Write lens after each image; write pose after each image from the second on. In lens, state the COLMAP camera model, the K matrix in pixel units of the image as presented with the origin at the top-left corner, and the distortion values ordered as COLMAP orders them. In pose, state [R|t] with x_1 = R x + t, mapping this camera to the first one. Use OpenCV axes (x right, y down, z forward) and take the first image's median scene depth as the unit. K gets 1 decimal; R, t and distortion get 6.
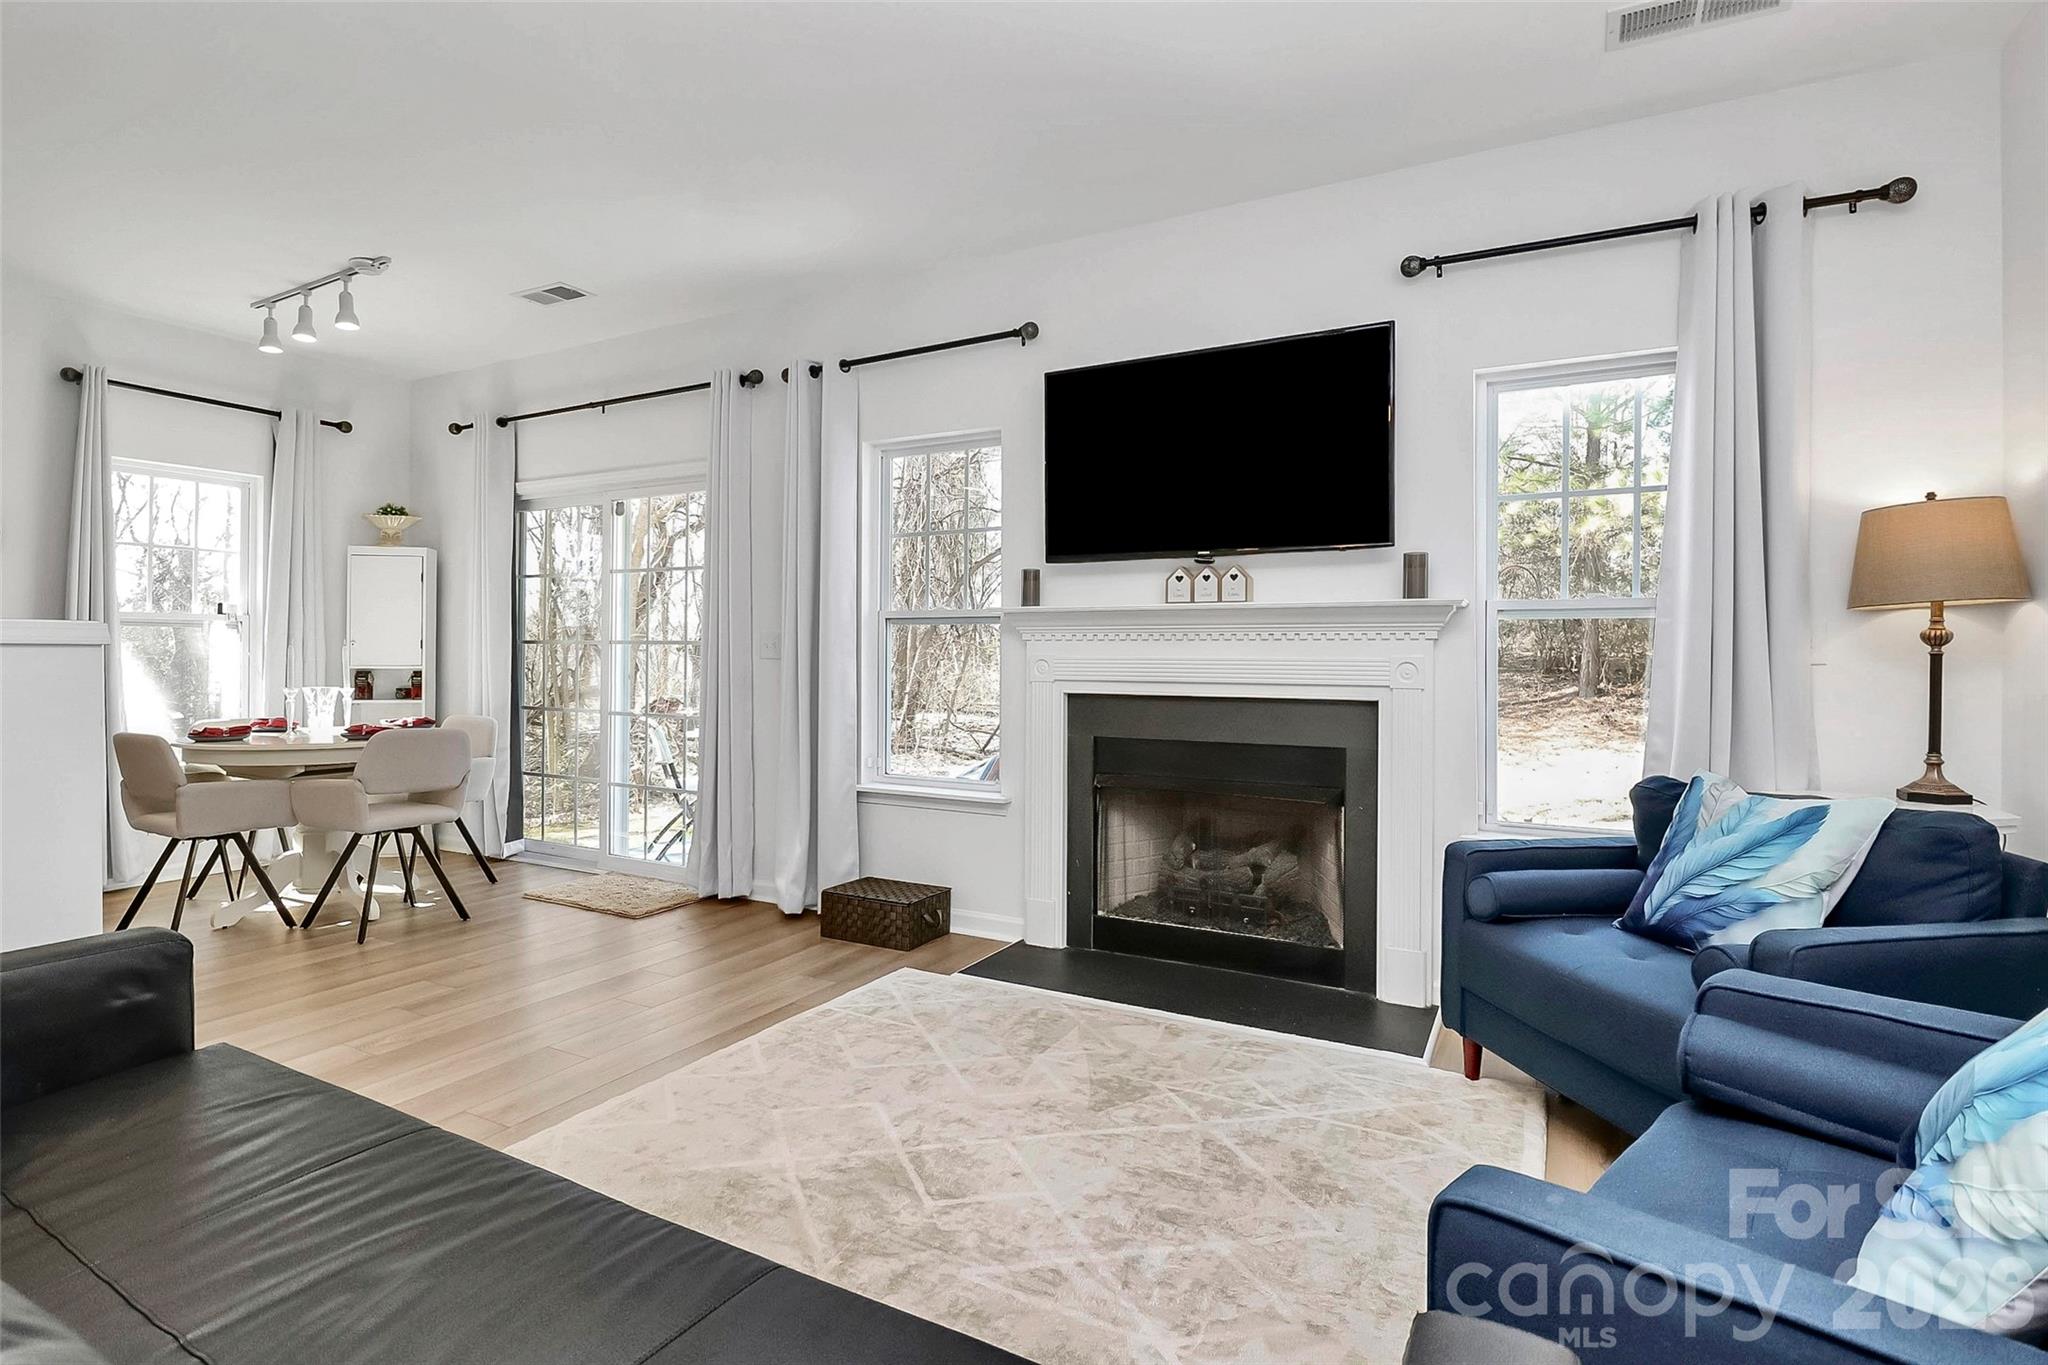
lens RADIAL K [[987.9, 0, 1012.2], [0, 987.9, 658.6], [0, 0, 1]] dist [-0.018211, -0.001540]
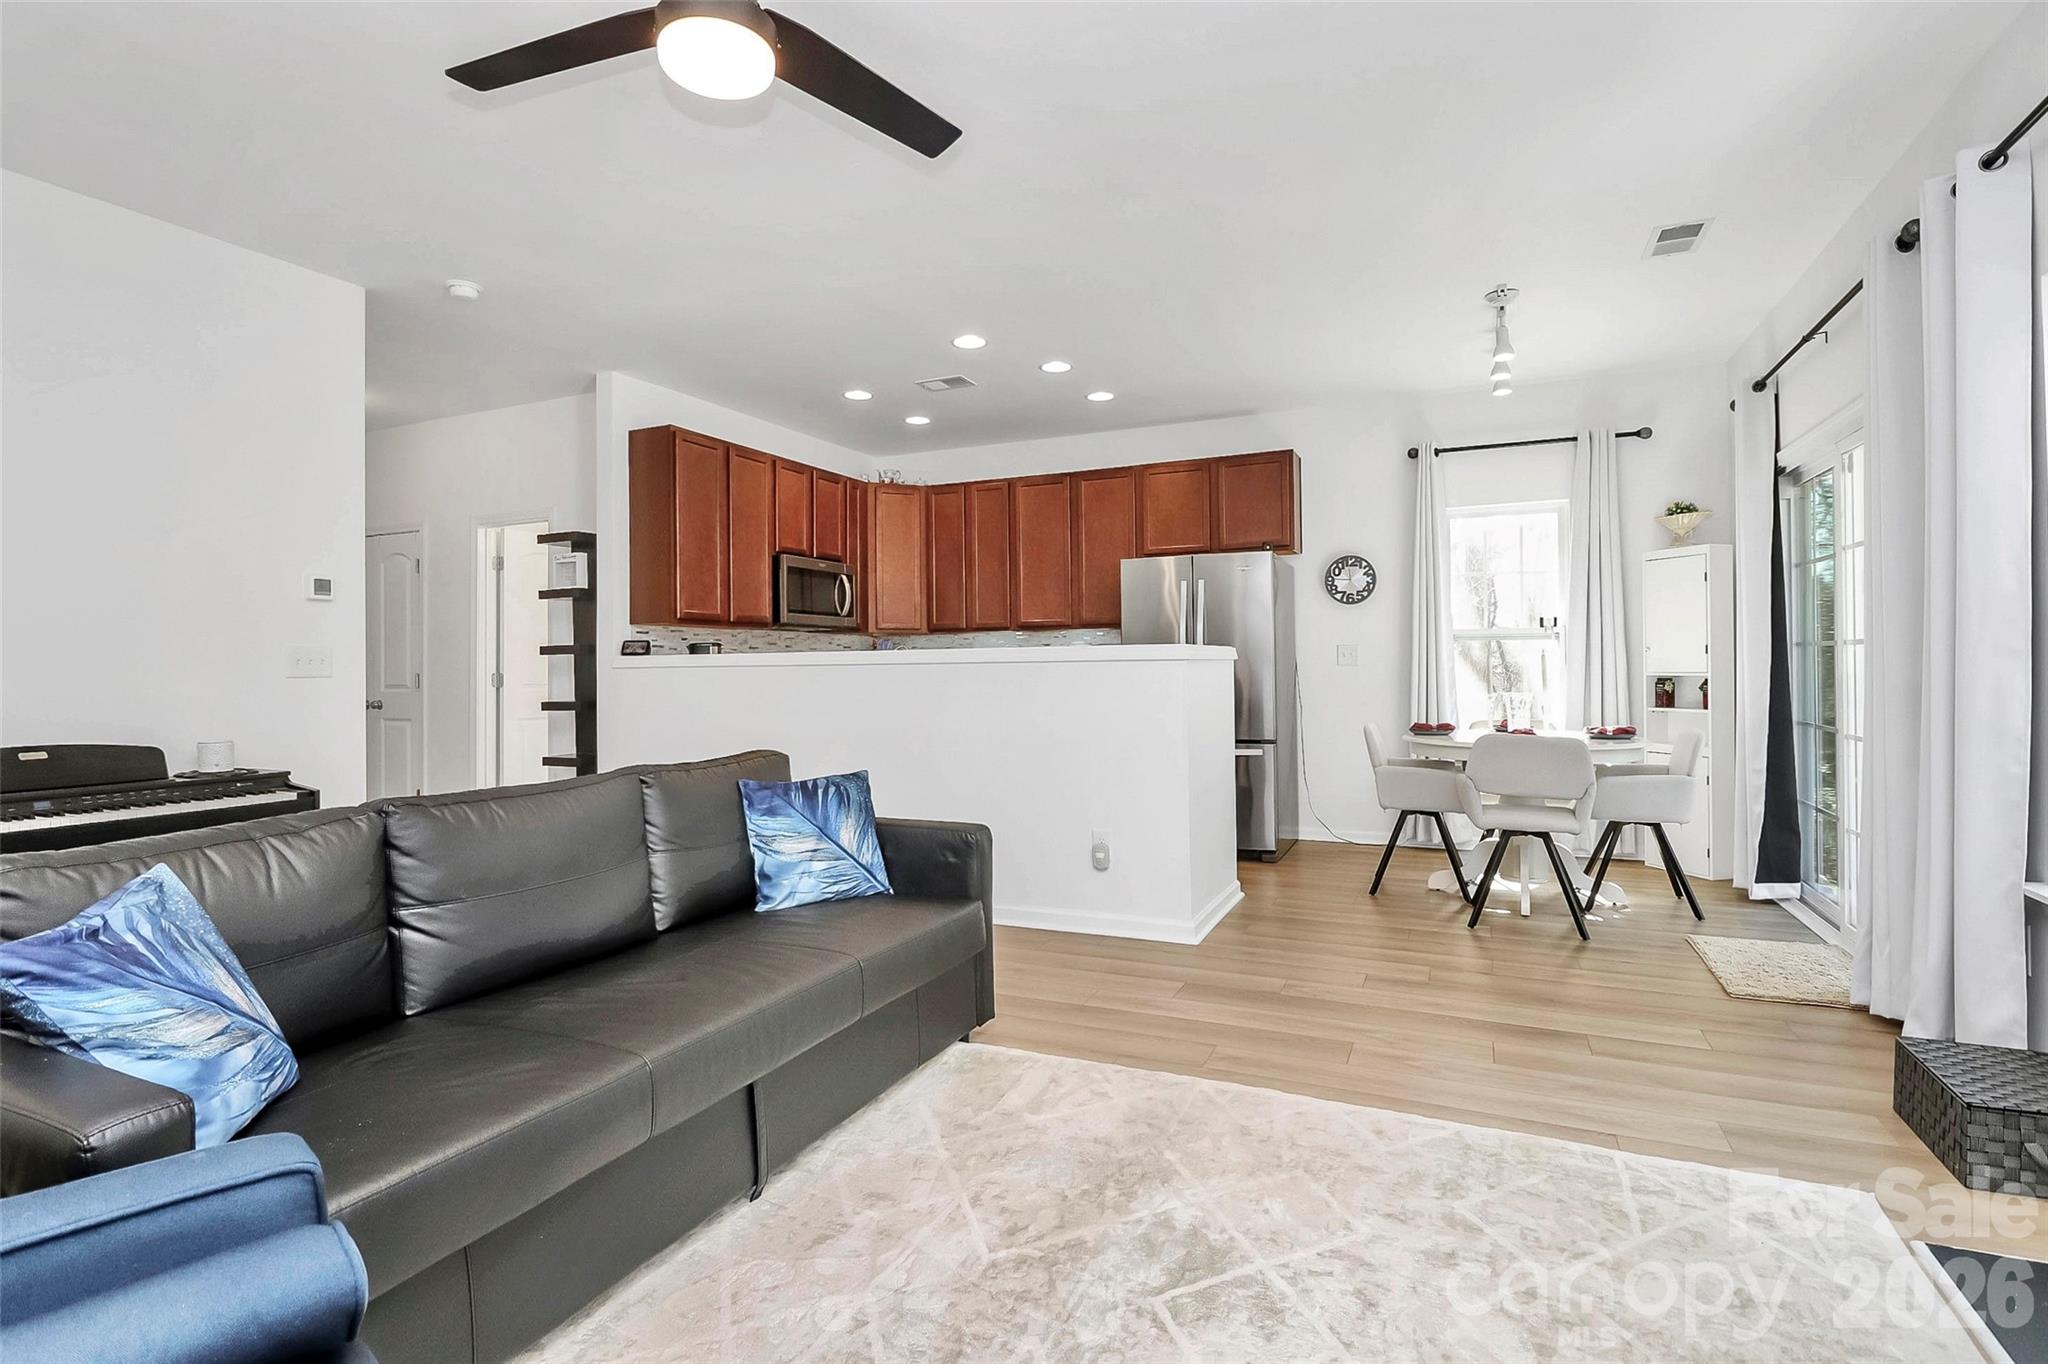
lens RADIAL K [[987.9, 0, 1012.2], [0, 987.9, 658.1], [0, 0, 1]] dist [-0.018211, -0.001540]
pose [[0.057683, -0.014218, -0.998234, 0.406720], [0.008145, 0.999872, -0.013770, 0.001967], [0.998302, -0.007336, 0.057792, 0.436747]]
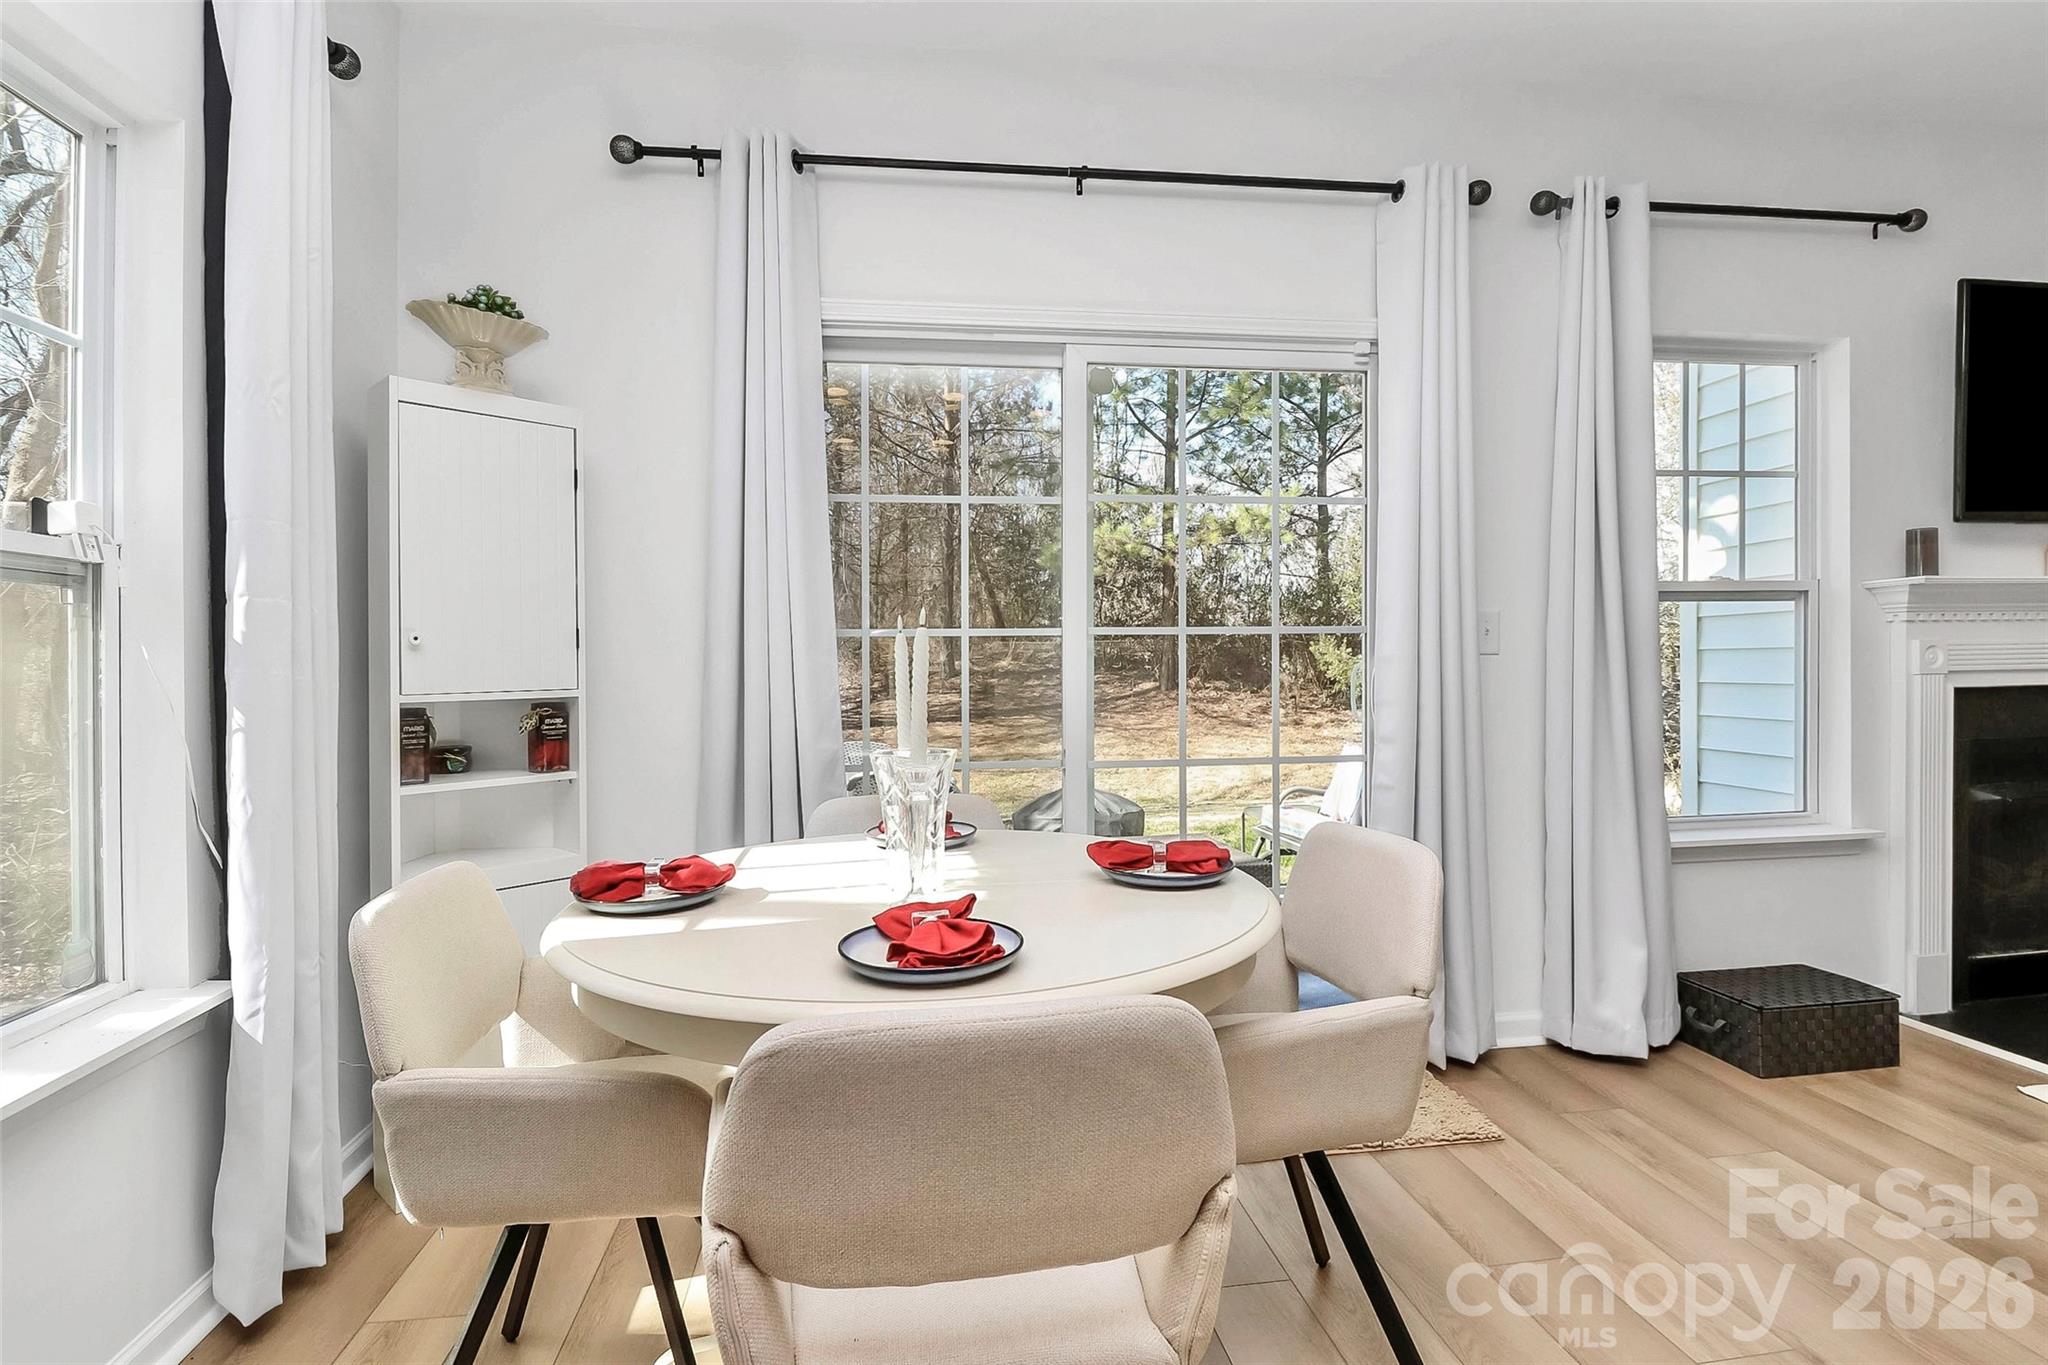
lens RADIAL K [[987.2, 0, 1055.1], [0, 987.2, 648.3], [0, 0, 1]] dist [0.014583, -0.000030]
pose [[0.794136, -0.008129, 0.607685, -1.014404], [0.018235, 0.999779, -0.010456, -0.001211], [-0.607466, 0.019385, 0.794109, 0.804662]]
